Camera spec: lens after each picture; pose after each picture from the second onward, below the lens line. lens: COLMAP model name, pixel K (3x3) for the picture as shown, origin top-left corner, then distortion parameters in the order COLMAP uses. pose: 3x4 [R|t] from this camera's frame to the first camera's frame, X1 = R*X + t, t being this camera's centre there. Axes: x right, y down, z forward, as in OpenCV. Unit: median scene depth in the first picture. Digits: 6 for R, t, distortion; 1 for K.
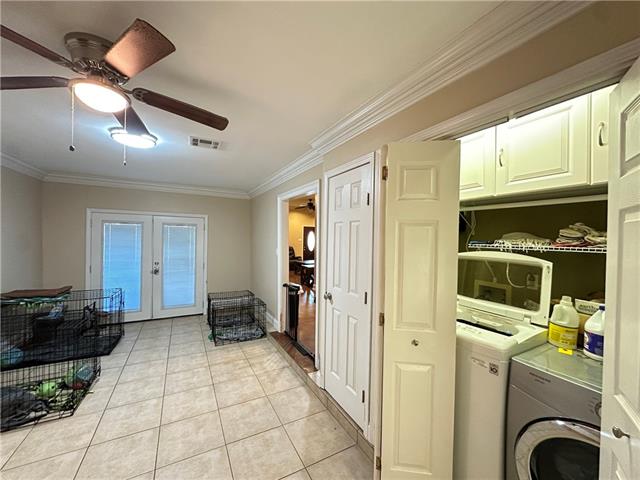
lens RADIAL K [[253.6, 0, 318.8], [0, 253.6, 240.1], [0, 0, 1]] dist [-0.000041, 0.000411]
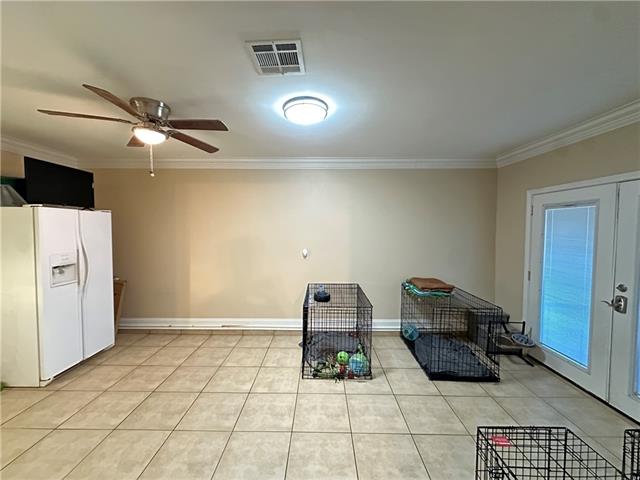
lens RADIAL K [[253.6, 0, 320.7], [0, 253.6, 237.9], [0, 0, 1]] dist [-0.000041, 0.000411]
pose [[-0.478339, 0.017208, -0.878007, 0.015550], [-0.015842, 0.999476, 0.028219, -0.002390], [0.878032, 0.027407, -0.477816, 1.174661]]
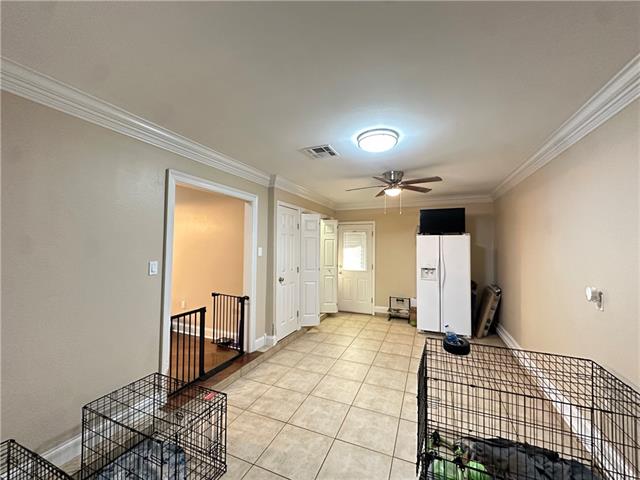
lens RADIAL K [[253.6, 0, 320.3], [0, 253.6, 239.8], [0, 0, 1]] dist [-0.000041, 0.000411]
pose [[-0.619043, -0.003202, 0.785351, -1.076696], [-0.015542, 0.999846, -0.008174, -0.017741], [-0.785204, -0.017266, -0.618997, 1.409733]]
